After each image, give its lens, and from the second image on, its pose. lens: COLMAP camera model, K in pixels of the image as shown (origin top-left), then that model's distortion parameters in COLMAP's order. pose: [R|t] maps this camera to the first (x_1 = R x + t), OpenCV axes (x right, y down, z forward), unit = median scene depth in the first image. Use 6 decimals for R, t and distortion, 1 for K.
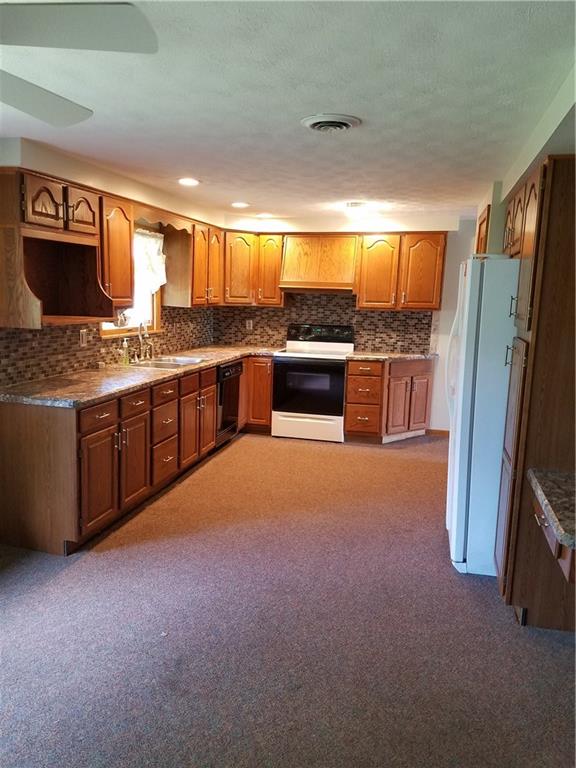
lens RADIAL K [[609.7, 0, 290.5], [0, 609.7, 387.8], [0, 0, 1]] dist [0.077405, -0.096302]
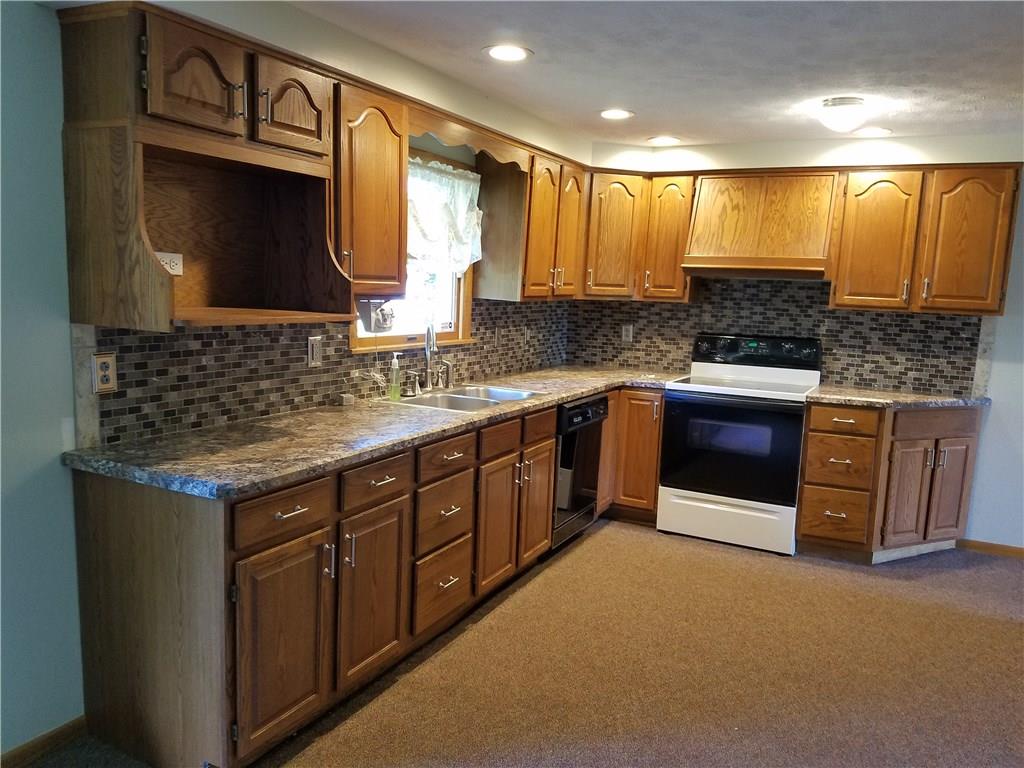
lens RADIAL K [[812.9, 0, 491.2], [0, 812.9, 401.0], [0, 0, 1]] dist [0.077405, -0.096302]
pose [[0.968022, 0.044217, -0.246938, 0.002714], [-0.048679, 0.998742, -0.011993, -0.028470], [0.246097, 0.023630, 0.968957, 0.267966]]
